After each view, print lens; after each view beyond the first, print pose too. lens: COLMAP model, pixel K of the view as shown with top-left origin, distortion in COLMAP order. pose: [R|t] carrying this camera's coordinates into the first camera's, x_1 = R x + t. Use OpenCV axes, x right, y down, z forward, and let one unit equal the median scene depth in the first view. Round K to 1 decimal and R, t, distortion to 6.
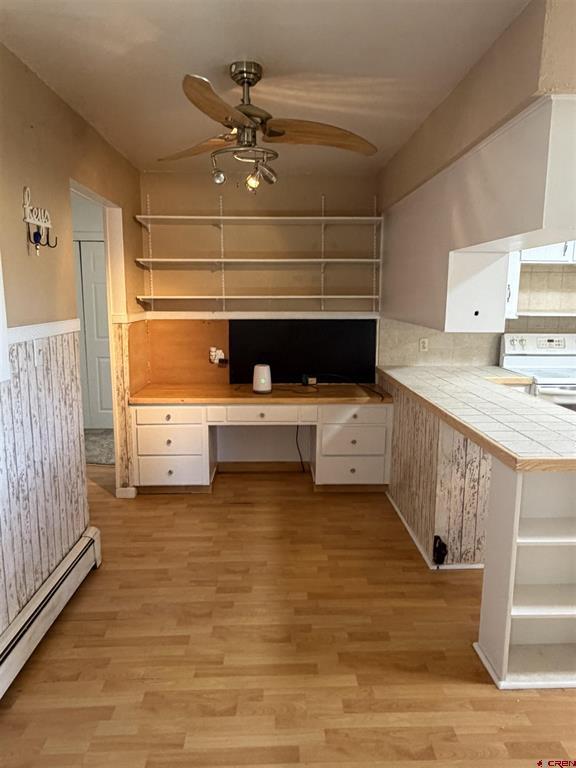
lens RADIAL K [[521.9, 0, 288.0], [0, 521.9, 384.0], [0, 0, 1]] dist [0.001318, 0.000332]
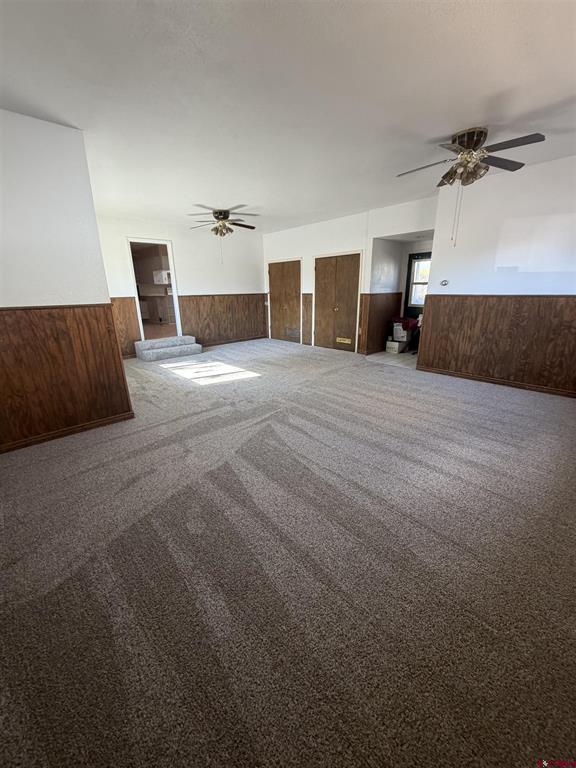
lens RADIAL K [[291.9, 0, 288.0], [0, 291.9, 384.0], [0, 0, 1]] dist [-0.000258, 0.000012]
pose [[0.749373, -0.210026, 0.627957, -0.716001], [0.116082, 0.975345, 0.187687, 0.449169], [-0.651894, -0.067753, 0.755277, -2.091096]]
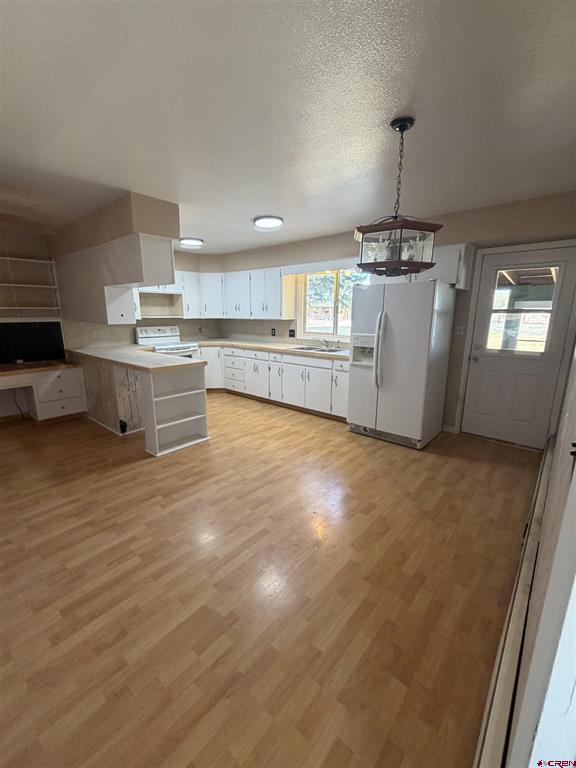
lens RADIAL K [[327.0, 0, 288.0], [0, 327.0, 384.0], [0, 0, 1]] dist [-0.000822, 0.000026]
pose [[0.681029, -0.159553, 0.714663, -0.139491], [0.119302, 0.987109, 0.106692, 0.061738], [-0.722473, 0.012600, 0.691284, -0.327344]]
